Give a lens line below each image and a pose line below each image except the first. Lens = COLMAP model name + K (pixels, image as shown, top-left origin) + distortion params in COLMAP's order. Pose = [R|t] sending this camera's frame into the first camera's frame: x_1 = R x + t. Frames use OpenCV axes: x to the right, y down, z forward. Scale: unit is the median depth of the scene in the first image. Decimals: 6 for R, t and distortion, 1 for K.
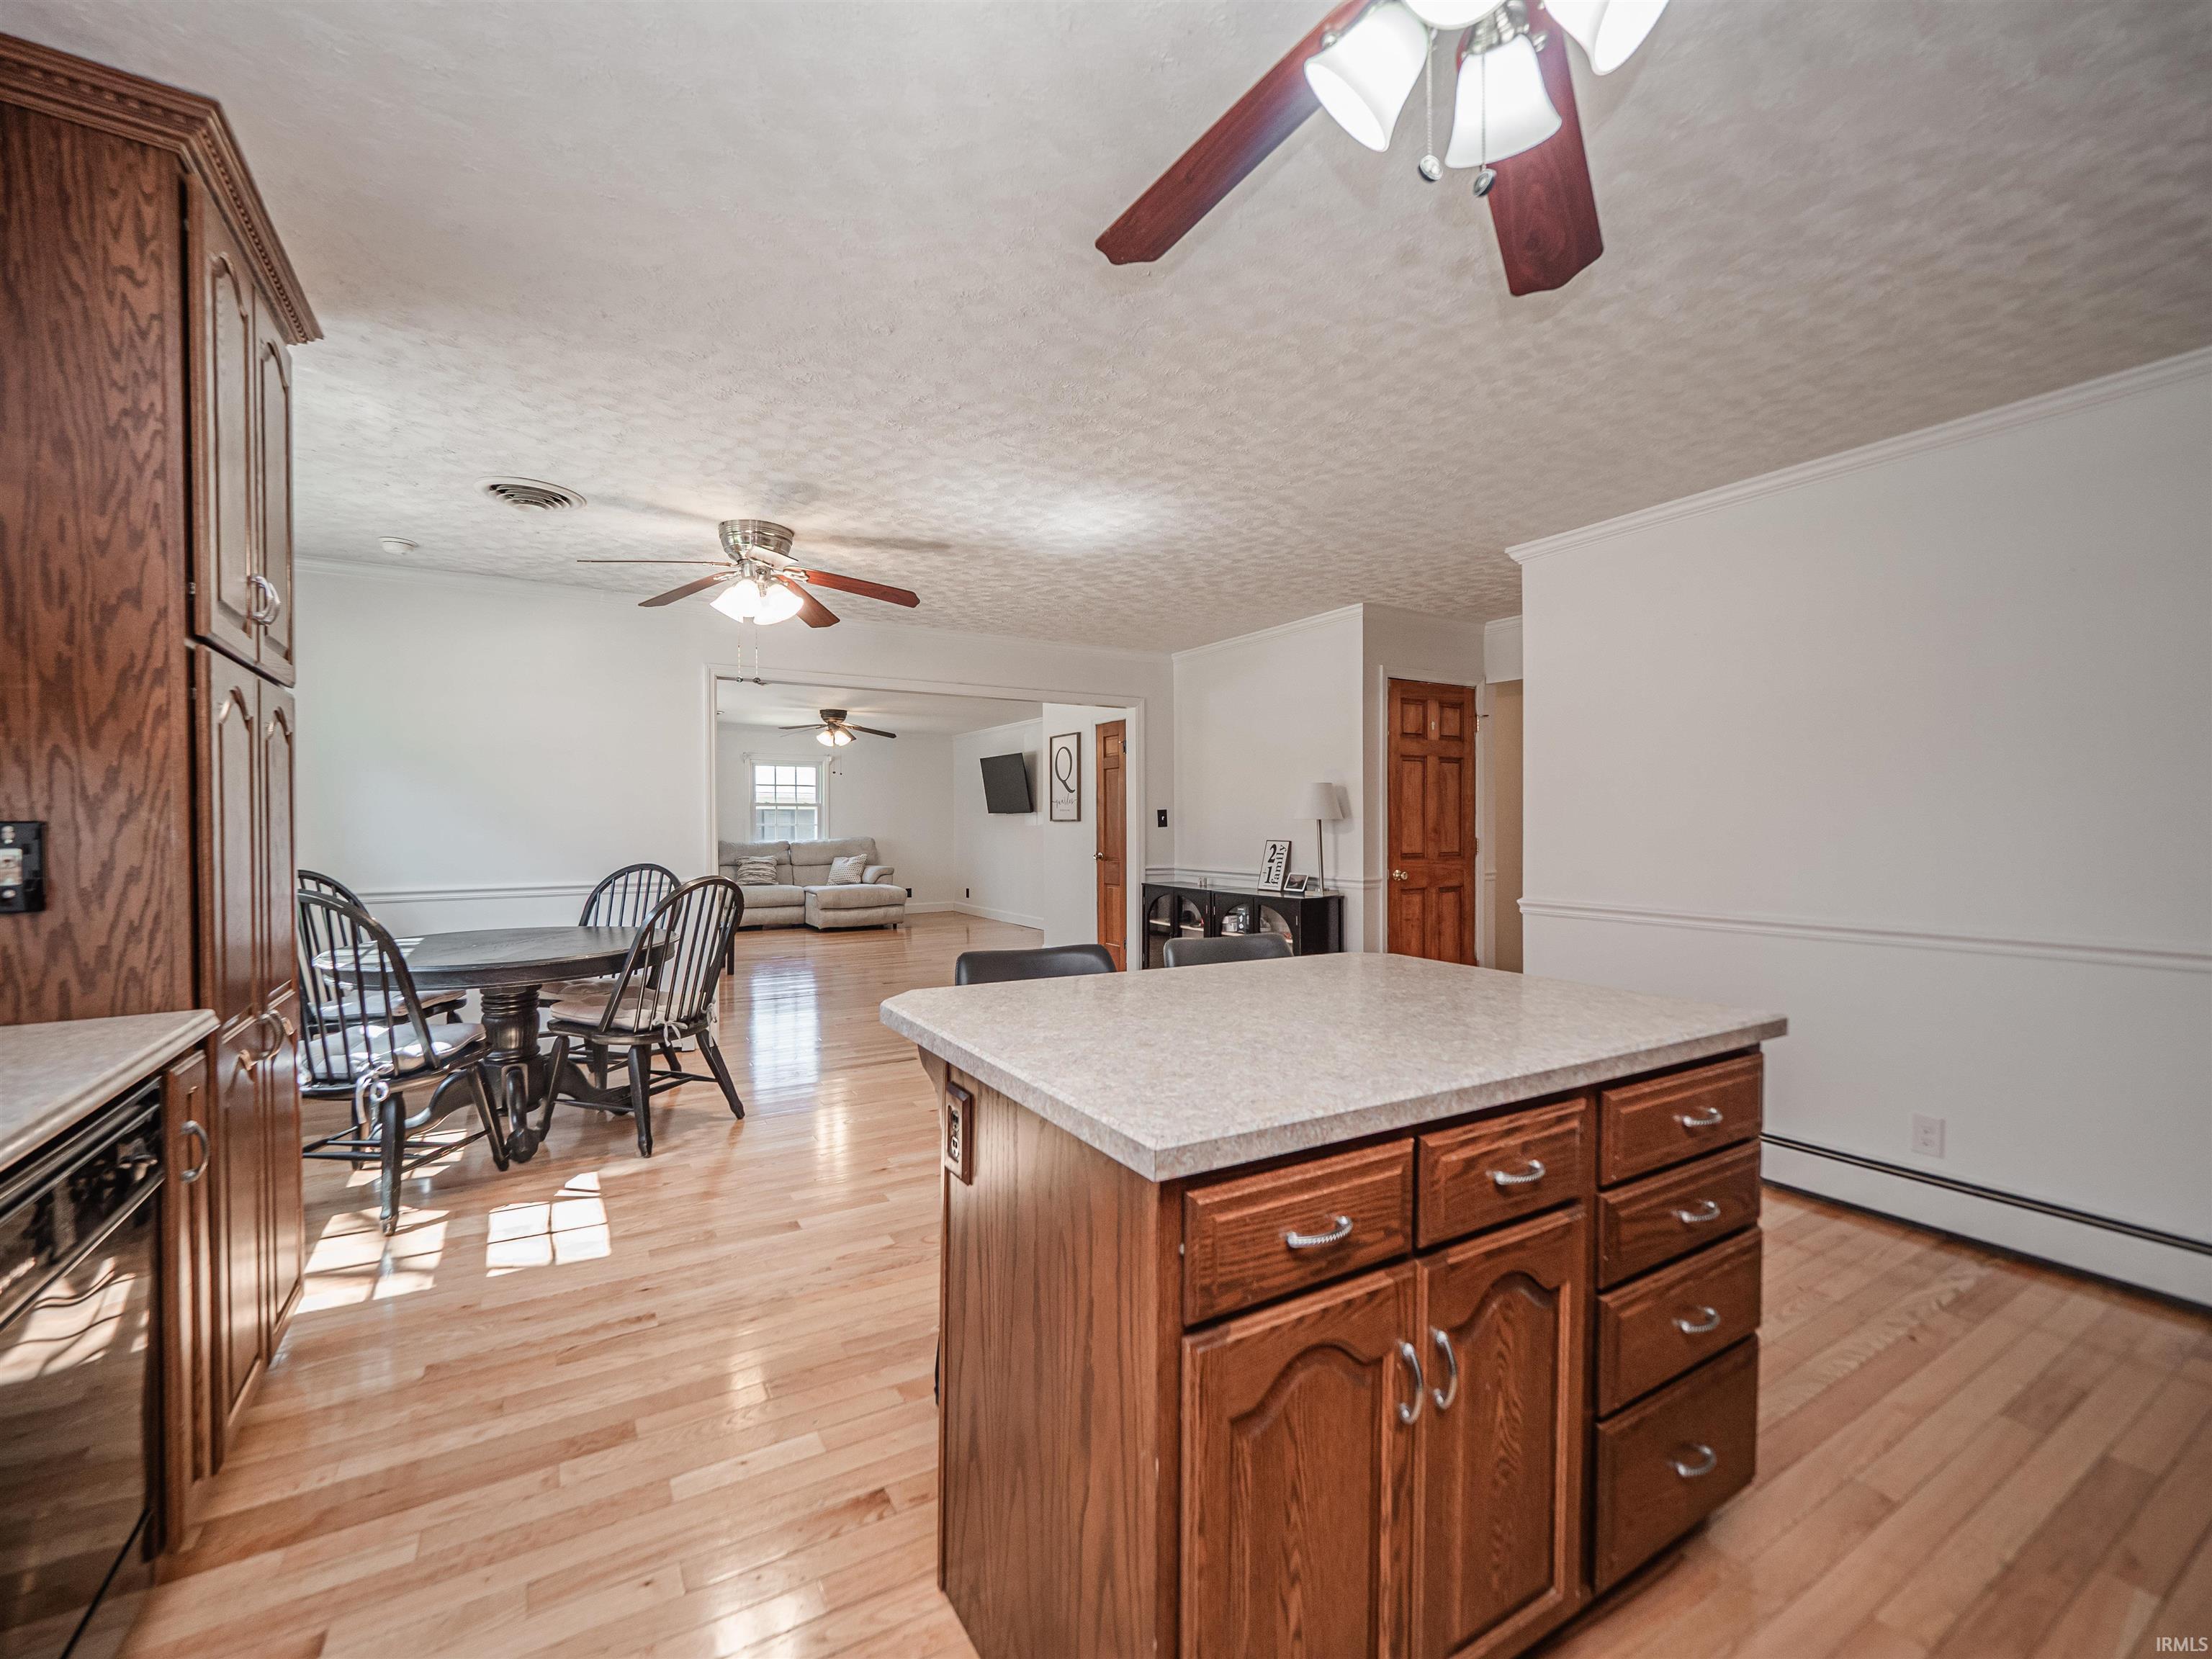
lens RADIAL K [[987.0, 0, 1102.9], [0, 987.0, 837.9], [0, 0, 1]] dist [0.003642, -0.004335]
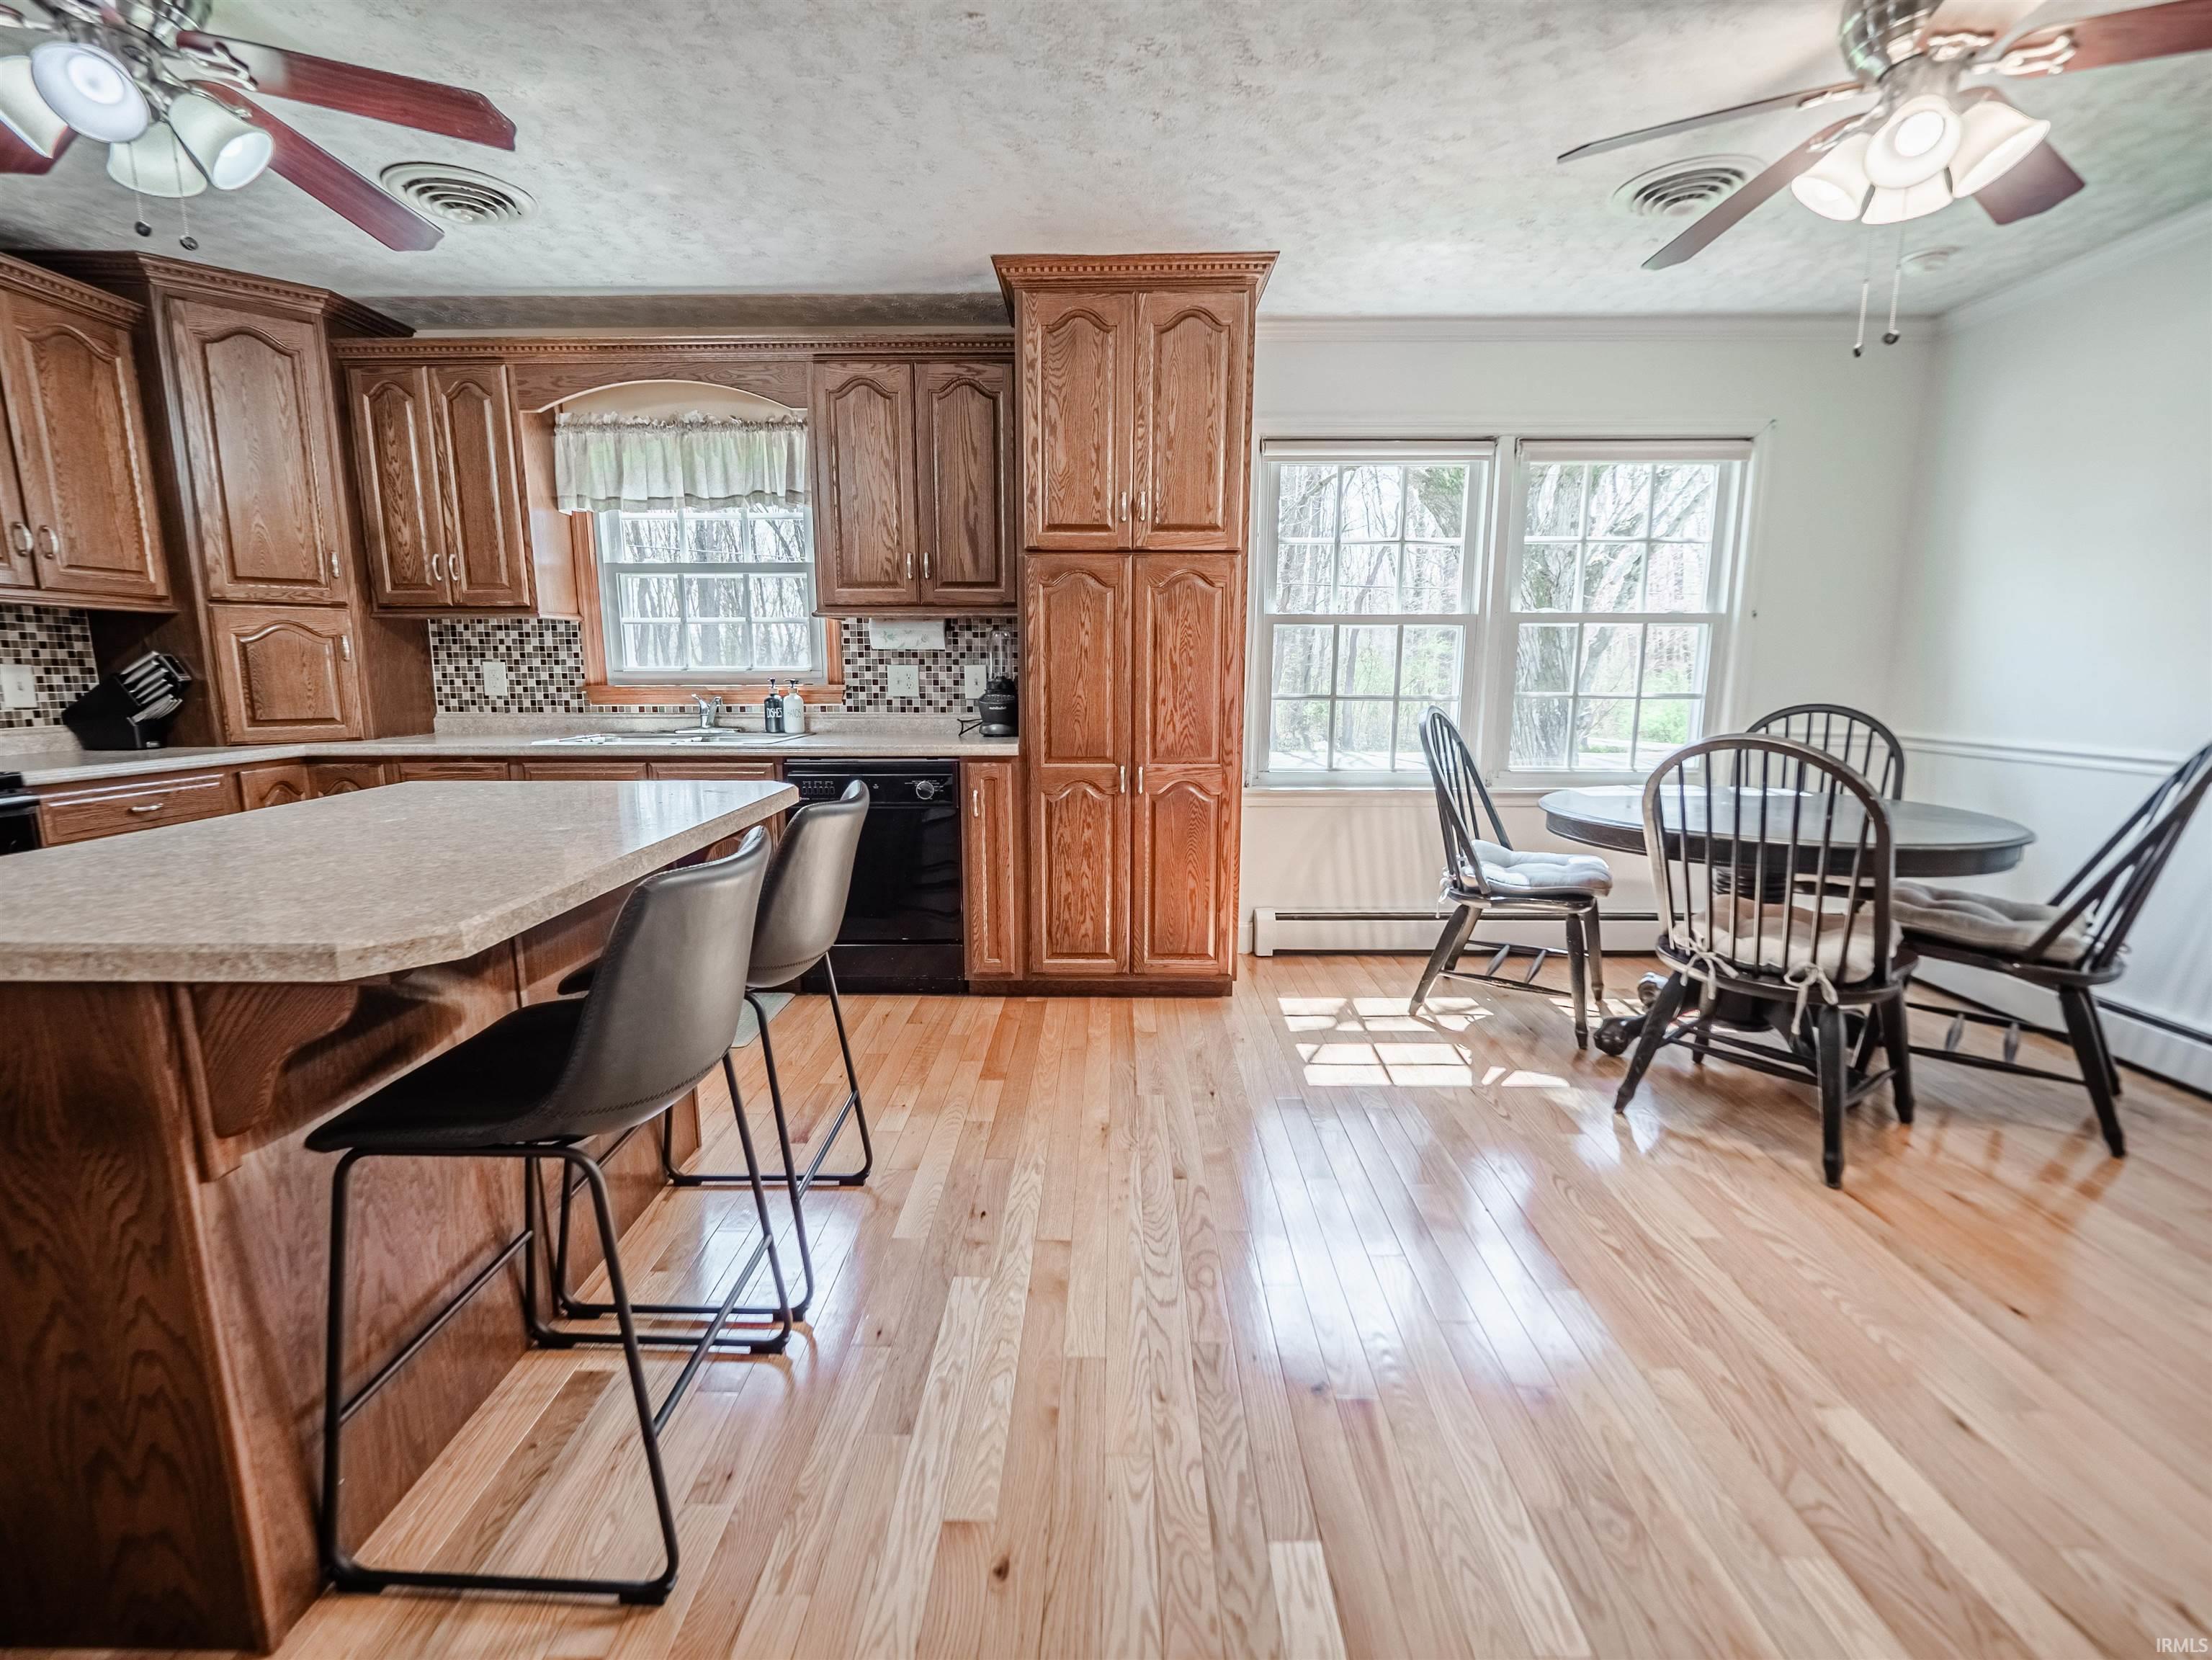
lens RADIAL K [[987.1, 0, 1102.9], [0, 987.1, 838.4], [0, 0, 1]] dist [0.003642, -0.004335]
pose [[-0.563205, 0.133147, -0.815520, 0.376696], [-0.006221, 0.986221, 0.165314, 0.013916], [0.826294, 0.098179, -0.554616, 1.296152]]
